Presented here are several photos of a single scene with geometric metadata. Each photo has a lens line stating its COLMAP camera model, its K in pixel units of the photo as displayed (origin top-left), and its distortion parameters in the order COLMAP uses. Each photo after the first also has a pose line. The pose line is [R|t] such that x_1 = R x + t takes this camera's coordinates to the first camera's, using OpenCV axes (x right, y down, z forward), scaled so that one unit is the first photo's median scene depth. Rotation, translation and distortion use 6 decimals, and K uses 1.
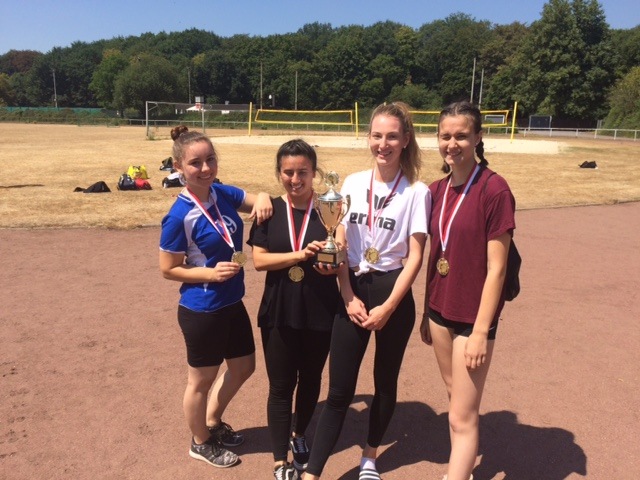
lens RADIAL K [[531.4, 0, 321.0], [0, 531.4, 241.1], [0, 0, 1]] dist [0.009915, -0.004152]
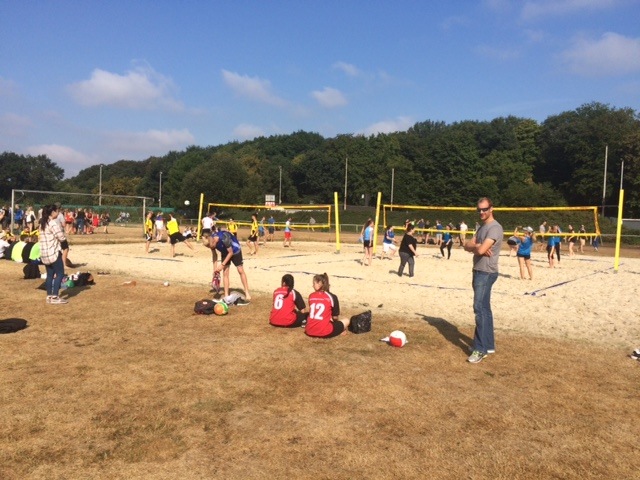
lens RADIAL K [[531.4, 0, 318.3], [0, 531.4, 239.9], [0, 0, 1]] dist [0.009915, -0.004152]
pose [[0.962802, 0.023043, -0.269225, 0.067846], [-0.073601, 0.981048, -0.179242, -0.025403], [0.259992, 0.192390, 0.946251, 0.115148]]
